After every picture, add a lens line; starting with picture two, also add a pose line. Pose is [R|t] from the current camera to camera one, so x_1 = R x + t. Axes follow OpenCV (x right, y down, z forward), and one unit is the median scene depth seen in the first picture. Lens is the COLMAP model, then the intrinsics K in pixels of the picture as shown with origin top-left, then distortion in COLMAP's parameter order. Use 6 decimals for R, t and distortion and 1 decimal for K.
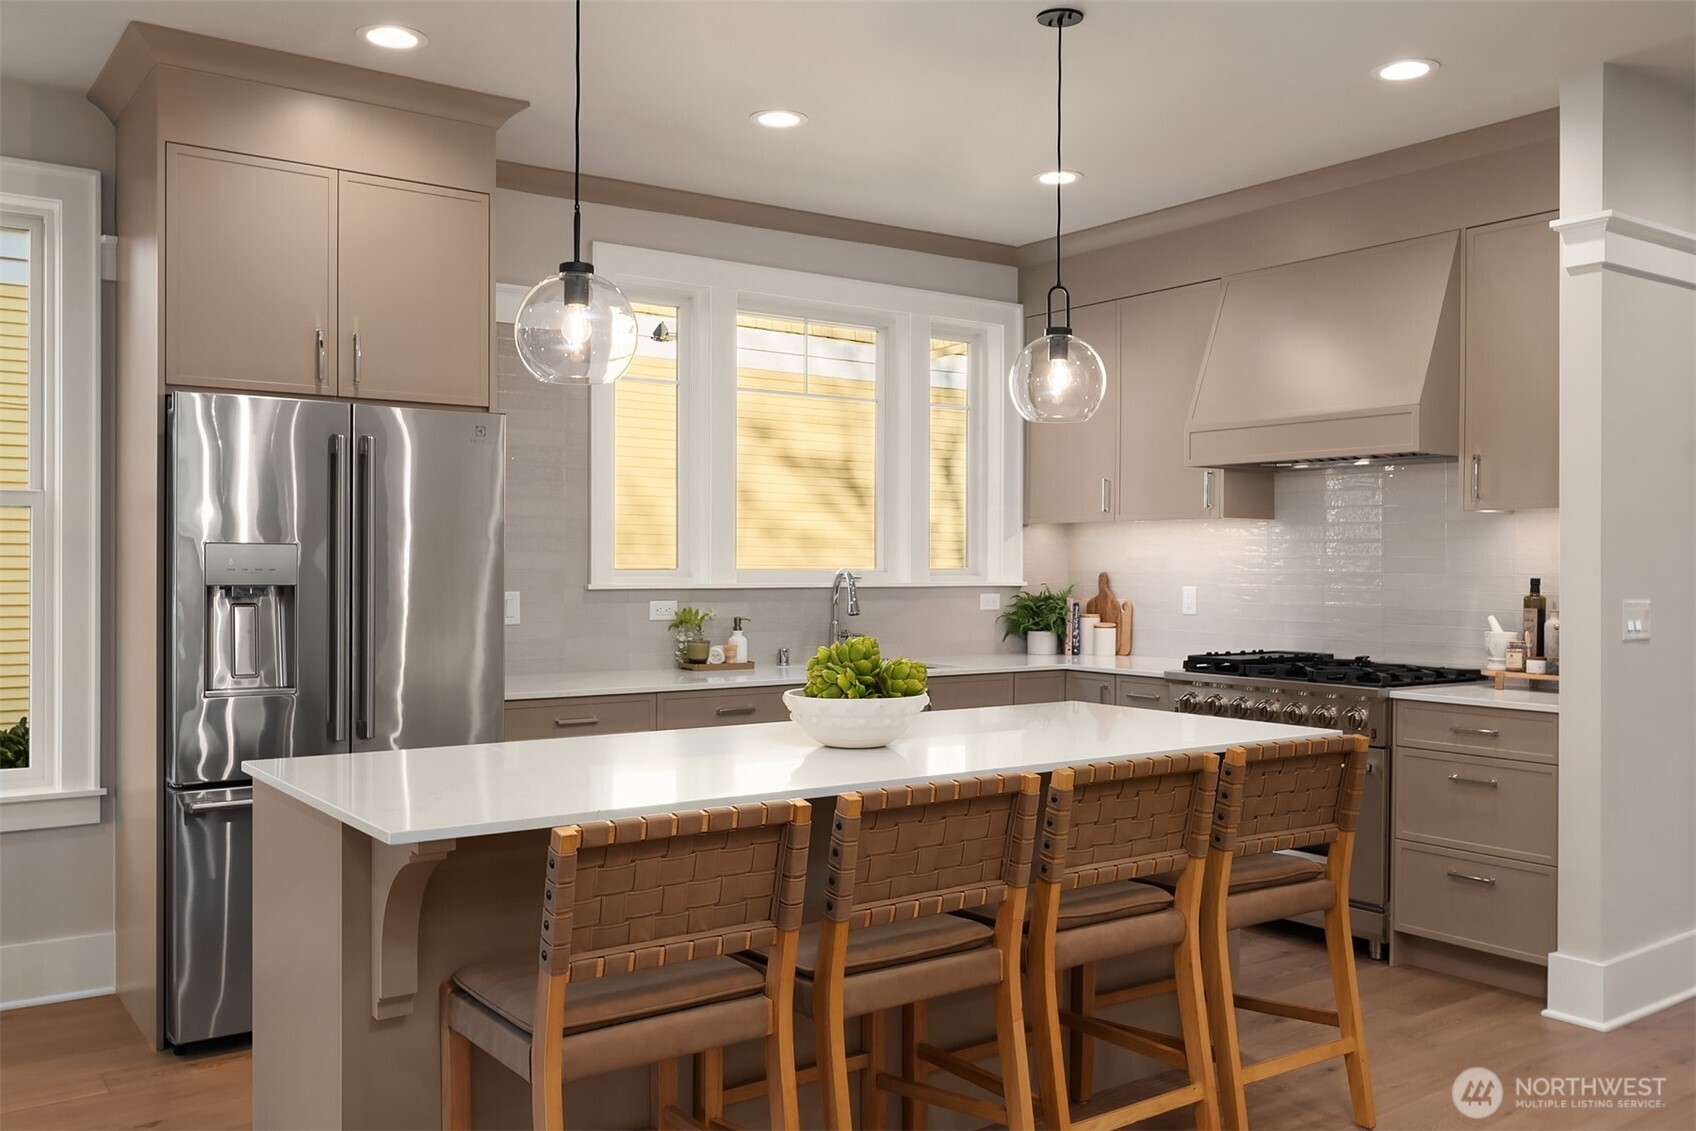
lens RADIAL K [[1413.3, 0, 851.0], [0, 1413.3, 596.7], [0, 0, 1]] dist [-0.000872, 0.000062]
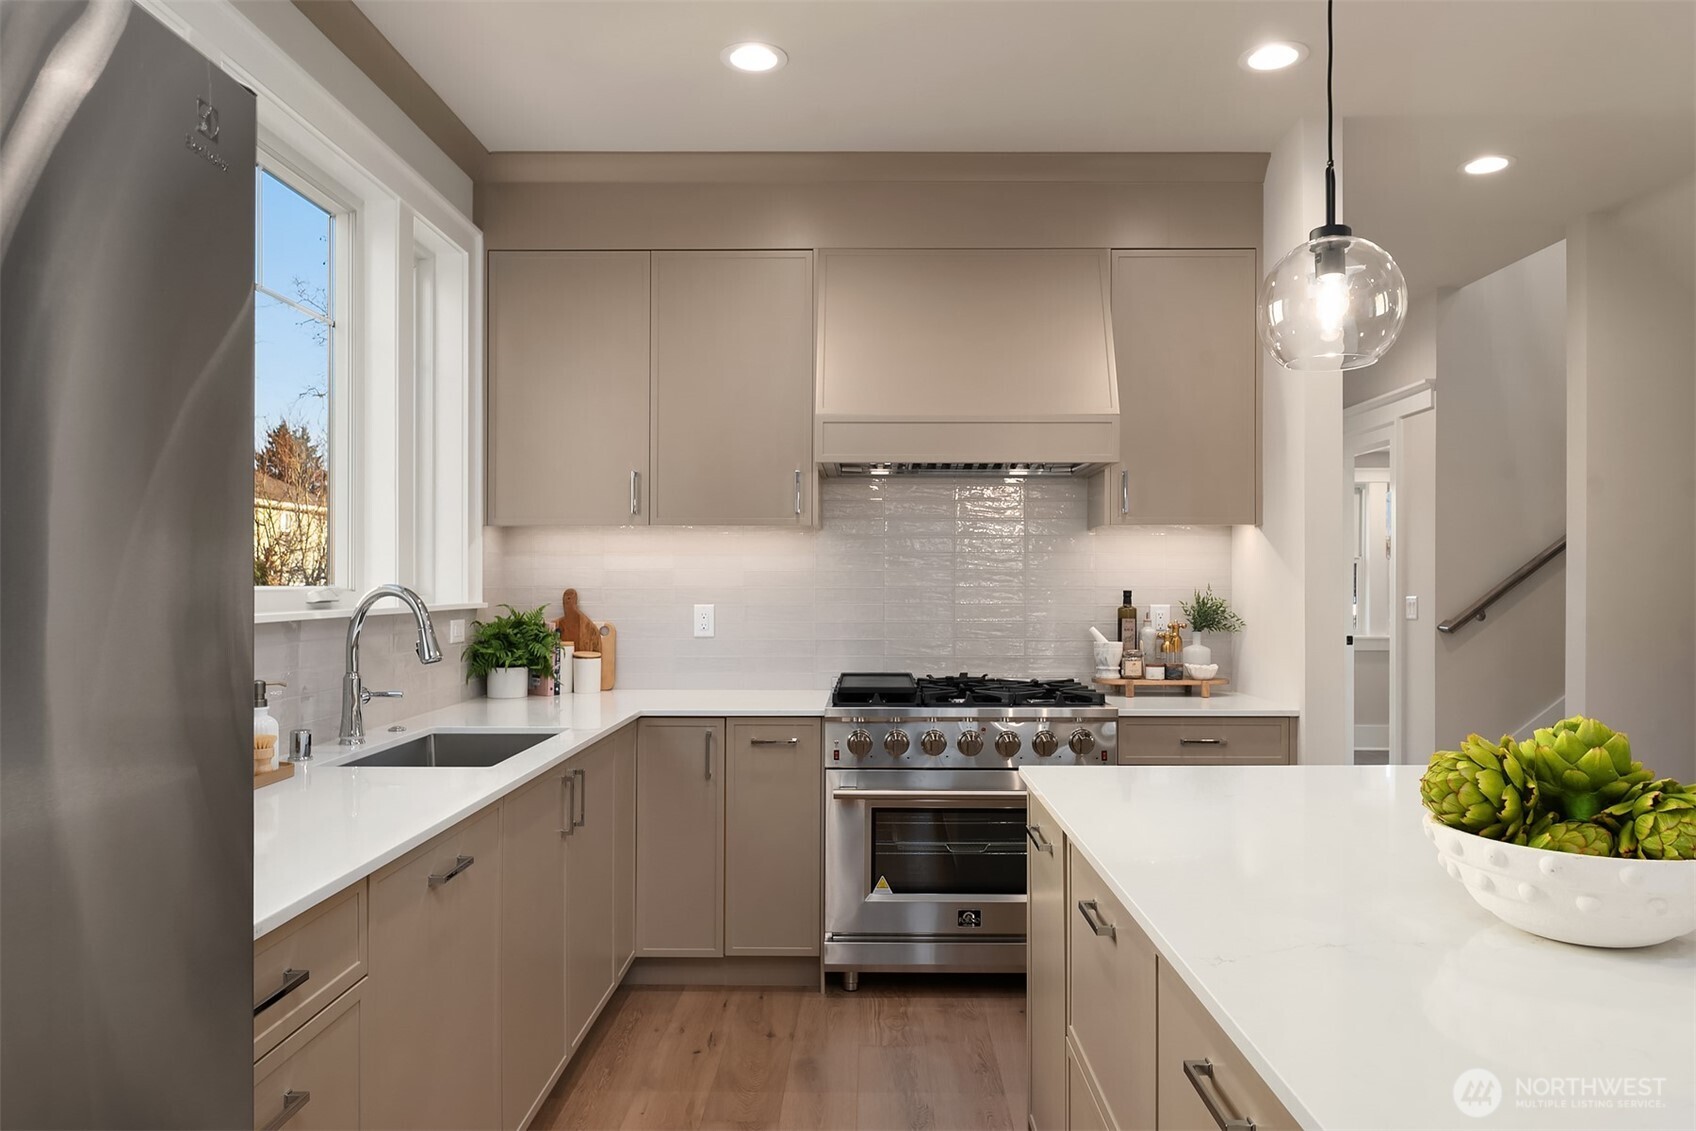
lens RADIAL K [[1097.4, 0, 849.9], [0, 1097.4, 588.9], [0, 0, 1]] dist [-0.000712, -0.000644]
pose [[0.584311, -0.008114, 0.811489, -0.270439], [0.020458, 0.999780, -0.004734, -0.012584], [-0.811272, 0.019368, 0.584348, 0.588327]]
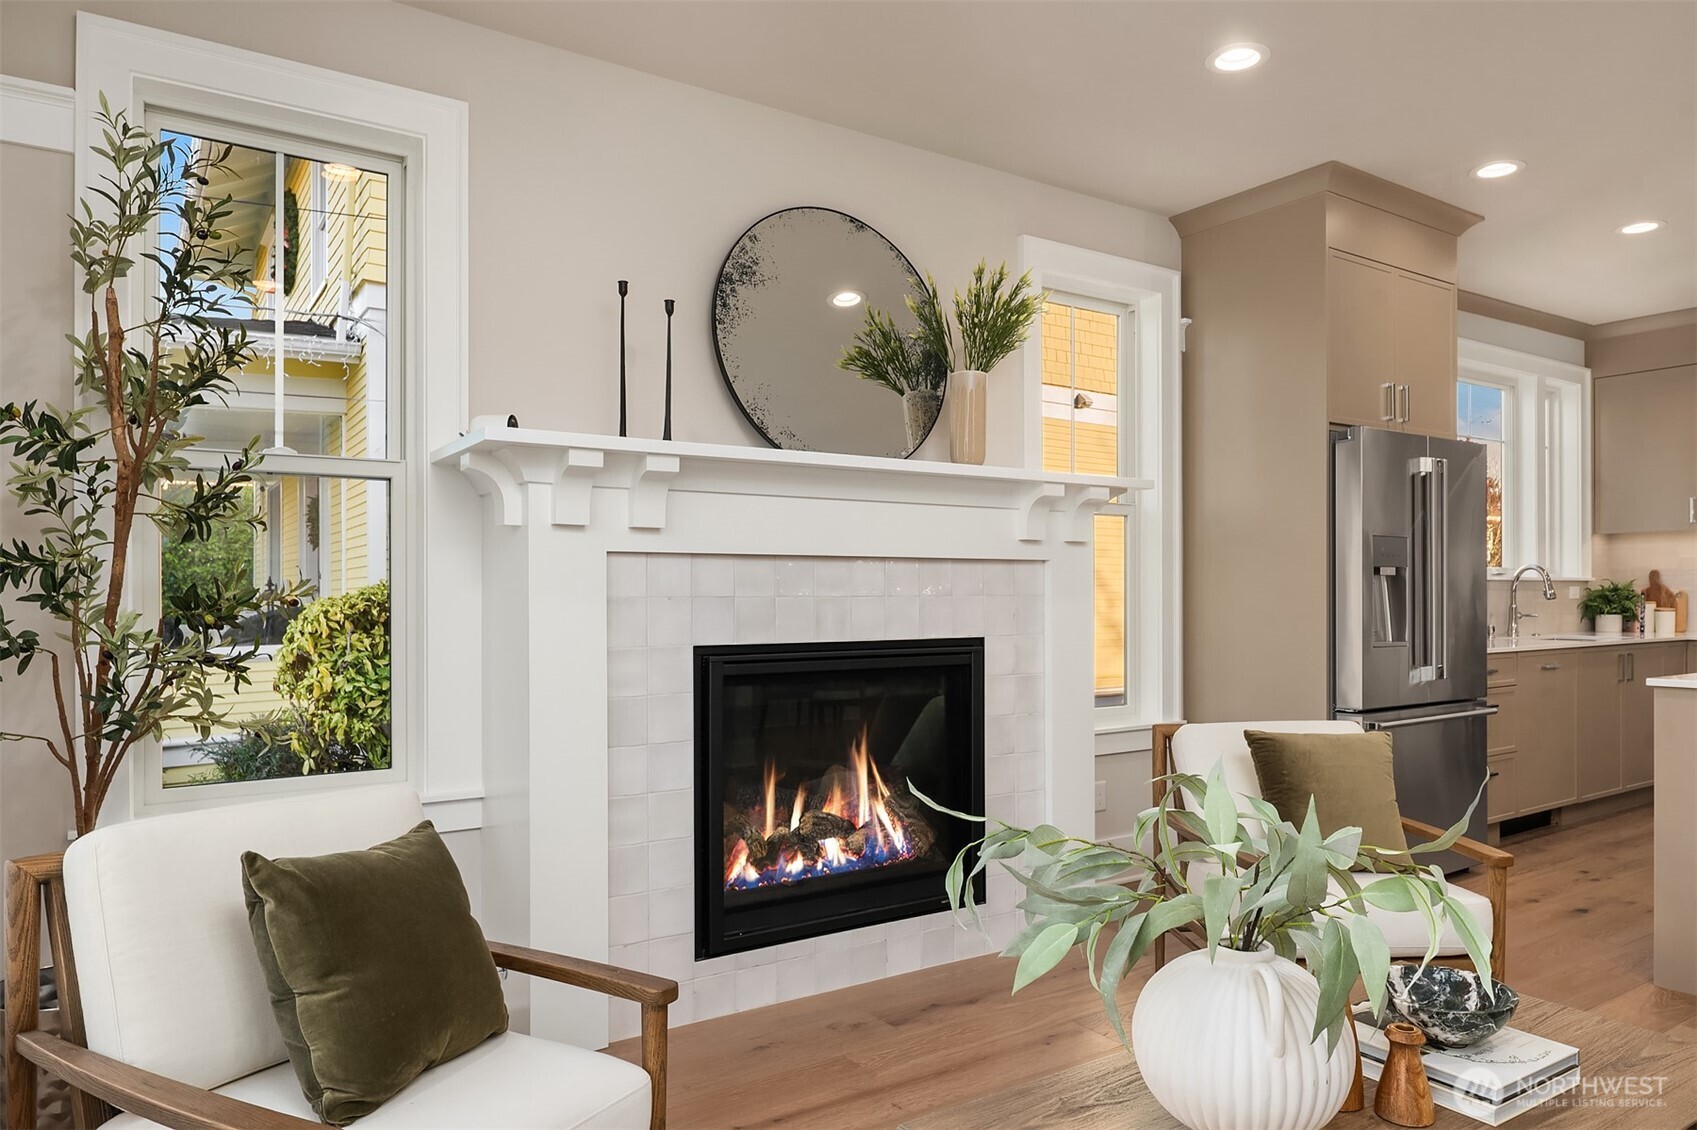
lens RADIAL K [[1098.1, 0, 850.4], [0, 1098.1, 588.4], [0, 0, 1]] dist [-0.000712, -0.000644]
pose [[0.999709, -0.008023, -0.022729, -0.636271], [0.007489, 0.999696, -0.023476, 0.021786], [0.022911, 0.023299, 0.999466, -0.048952]]
